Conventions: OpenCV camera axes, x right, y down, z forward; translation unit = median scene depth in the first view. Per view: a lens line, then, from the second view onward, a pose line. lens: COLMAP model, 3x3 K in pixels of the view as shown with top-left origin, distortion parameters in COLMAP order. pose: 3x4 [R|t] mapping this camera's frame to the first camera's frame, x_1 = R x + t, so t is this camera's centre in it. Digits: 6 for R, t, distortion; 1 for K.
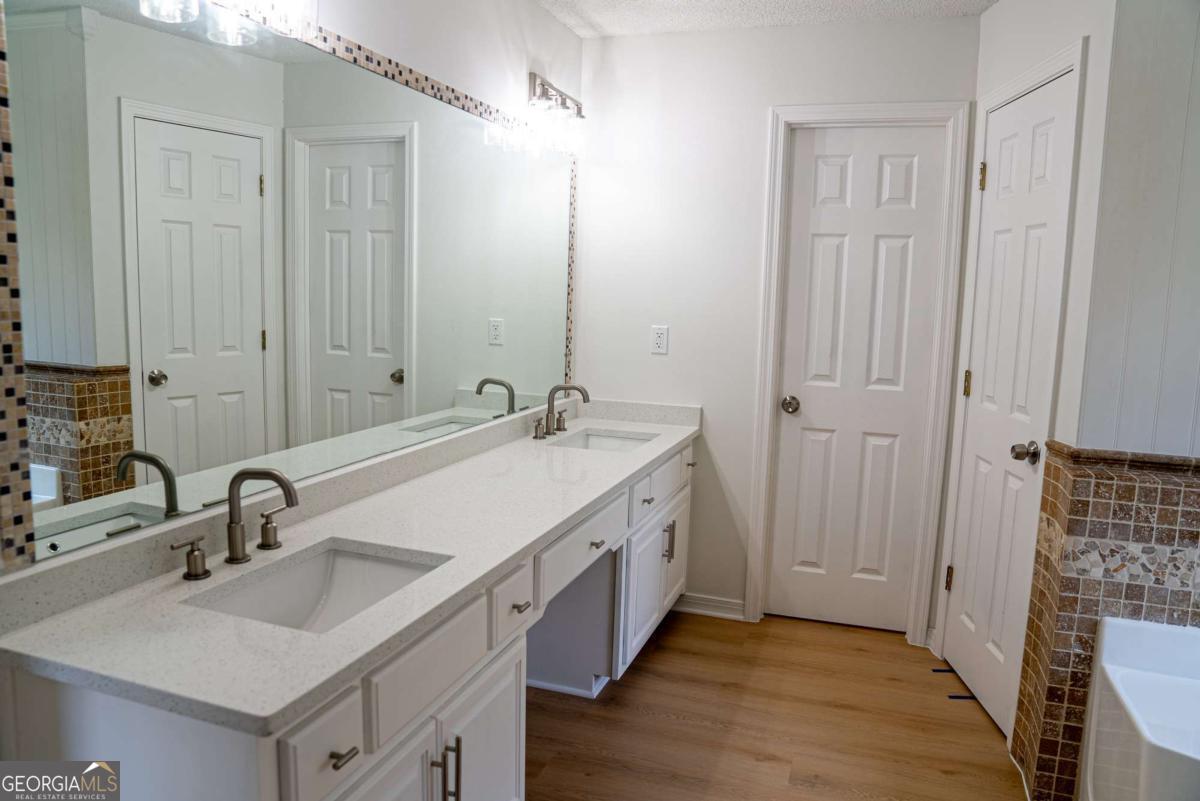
lens RADIAL K [[834.2, 0, 600.4], [0, 834.2, 398.5], [0, 0, 1]] dist [-0.116974, 0.068607]
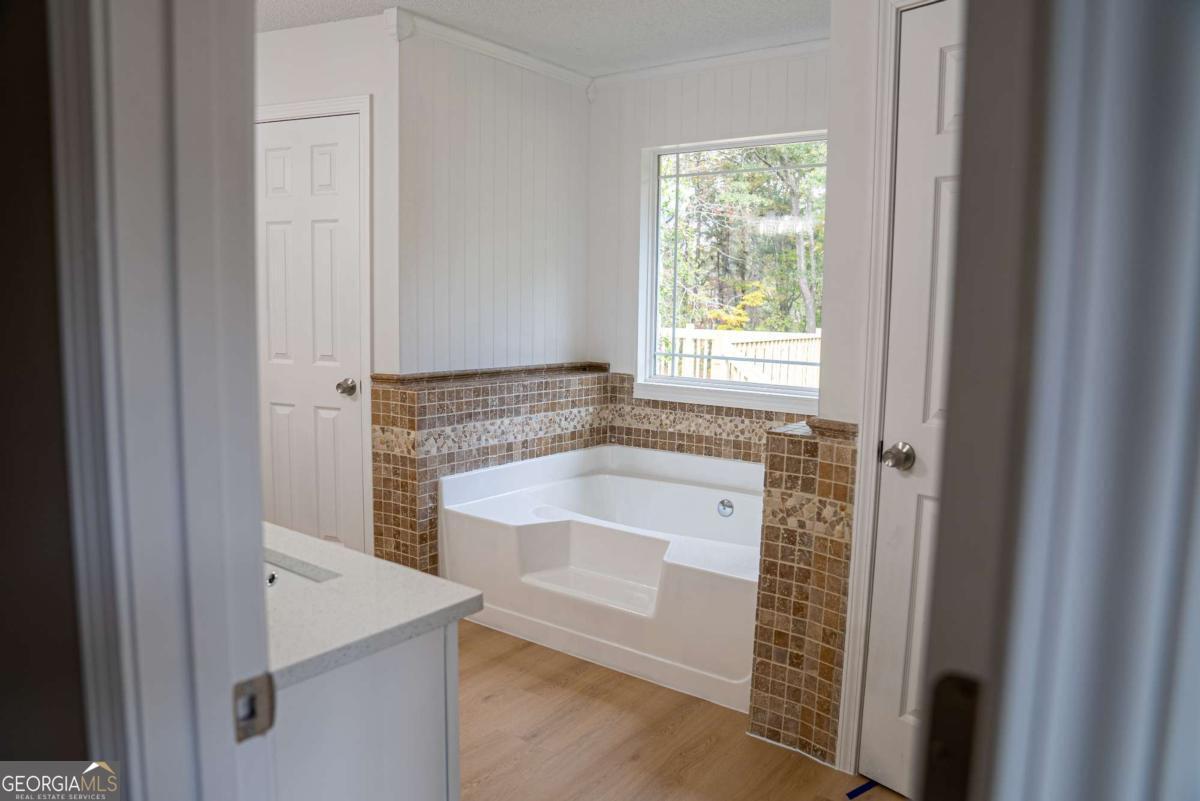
lens RADIAL K [[834.2, 0, 600.3], [0, 834.2, 400.7], [0, 0, 1]] dist [-0.116974, 0.068607]
pose [[0.305530, -0.143124, 0.941364, -0.776787], [0.117263, 0.986769, 0.111968, -0.019907], [-0.944934, 0.076178, 0.318271, 0.181189]]
